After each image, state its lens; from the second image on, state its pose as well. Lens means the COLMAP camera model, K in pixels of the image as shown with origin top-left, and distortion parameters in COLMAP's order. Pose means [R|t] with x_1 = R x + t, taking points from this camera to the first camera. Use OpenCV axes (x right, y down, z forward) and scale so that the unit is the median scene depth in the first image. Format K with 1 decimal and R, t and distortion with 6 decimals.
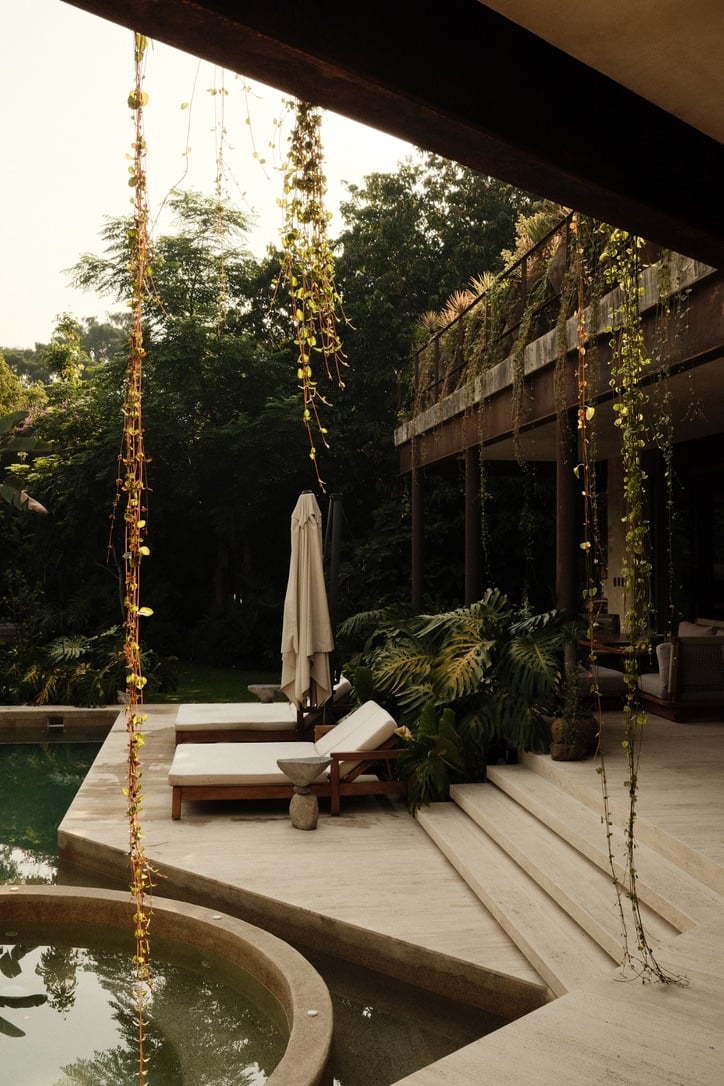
lens RADIAL K [[1111.8, 0, 362.0], [0, 1111.8, 543.0], [0, 0, 1]] dist [-0.005388, 0.009544]
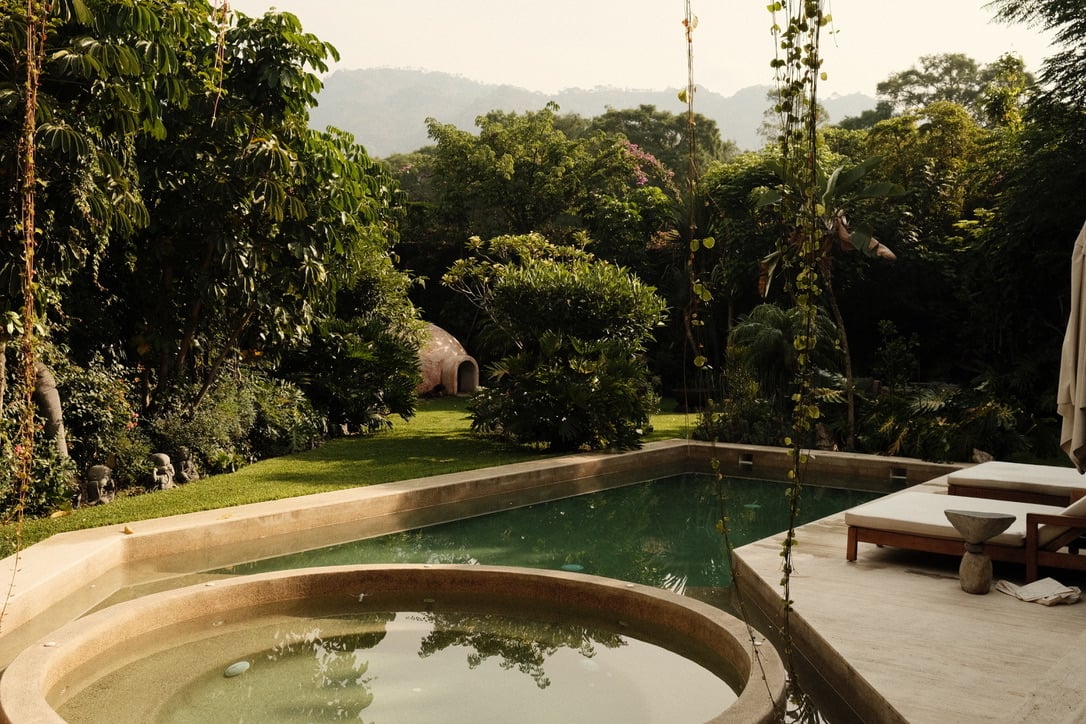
lens RADIAL K [[1111.8, 0, 543.0], [0, 1111.8, 362.0], [0, 0, 1]] dist [-0.005388, 0.009544]
pose [[0.715000, 0.031212, -0.698427, 0.239423], [-0.004399, 0.999184, 0.040150, 0.034276], [0.699110, -0.025635, 0.714554, 0.116805]]
